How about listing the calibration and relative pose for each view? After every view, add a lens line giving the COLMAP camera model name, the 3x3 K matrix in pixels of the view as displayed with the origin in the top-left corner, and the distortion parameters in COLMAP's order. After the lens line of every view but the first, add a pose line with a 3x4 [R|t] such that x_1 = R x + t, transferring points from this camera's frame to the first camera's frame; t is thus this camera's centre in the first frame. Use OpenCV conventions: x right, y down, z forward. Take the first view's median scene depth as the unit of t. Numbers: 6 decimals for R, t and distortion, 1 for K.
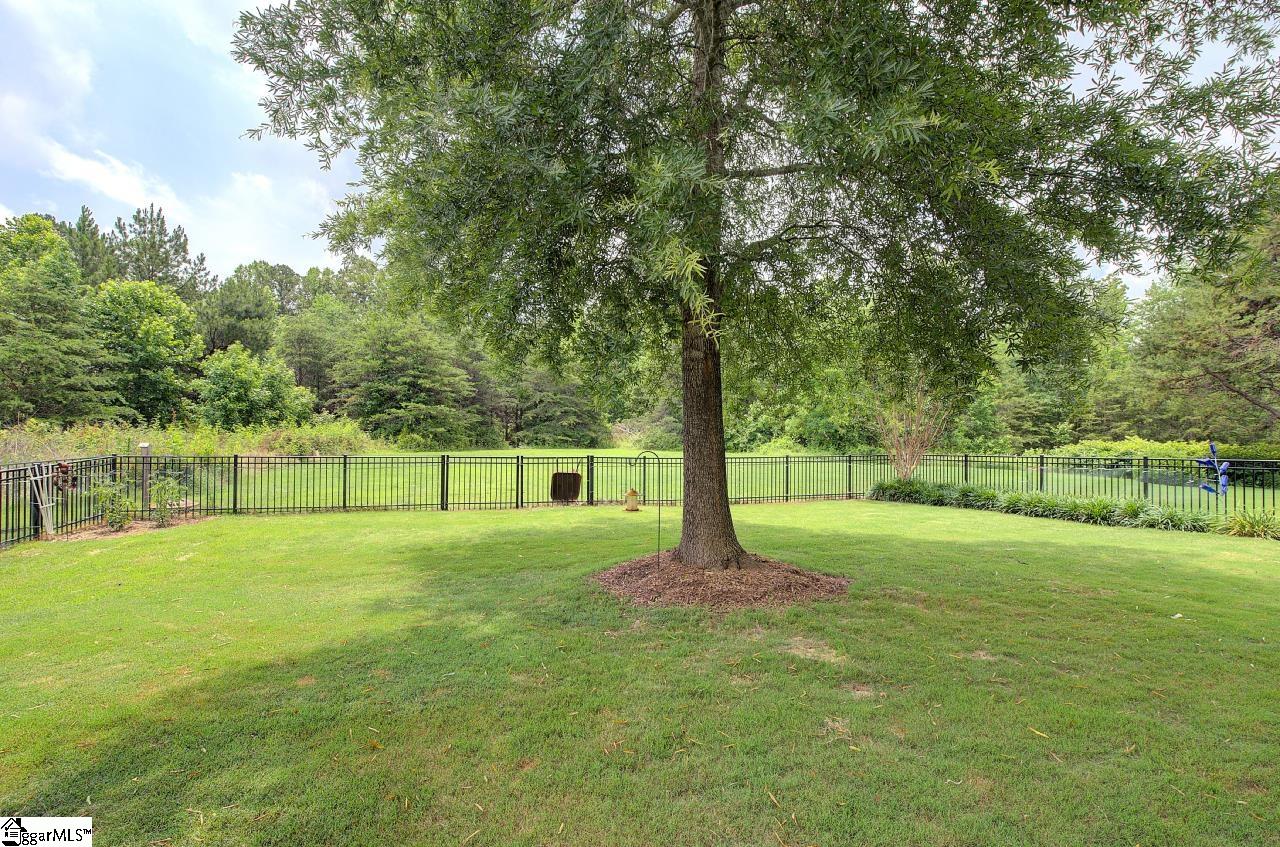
lens RADIAL K [[568.2, 0, 648.5], [0, 568.2, 432.3], [0, 0, 1]] dist [-0.004476, 0.003440]
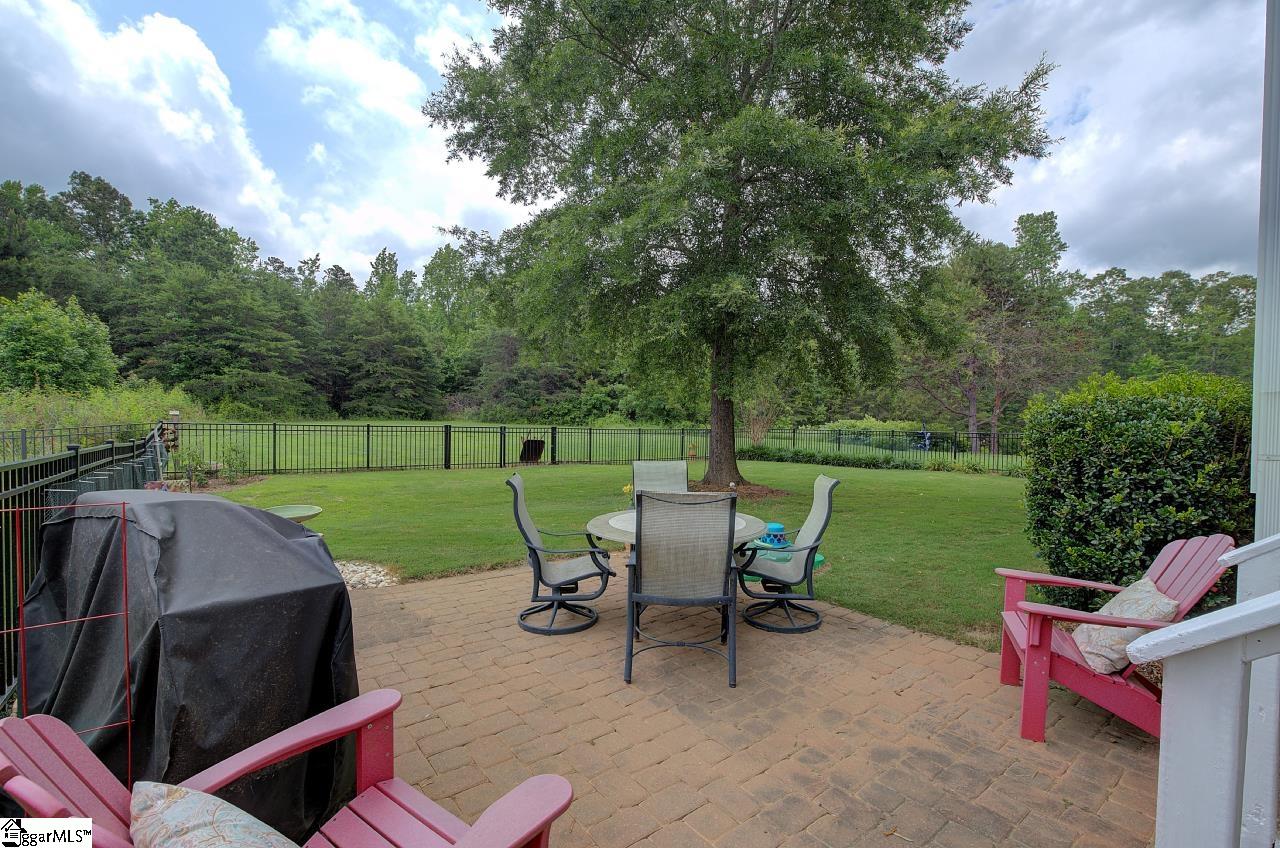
lens RADIAL K [[568.2, 0, 647.9], [0, 568.2, 424.4], [0, 0, 1]] dist [-0.004476, 0.003440]
pose [[0.936448, 0.011001, 0.350635, -0.161500], [-0.022327, 0.999351, 0.028273, -0.003057], [-0.350096, -0.034305, 0.936085, -0.136989]]
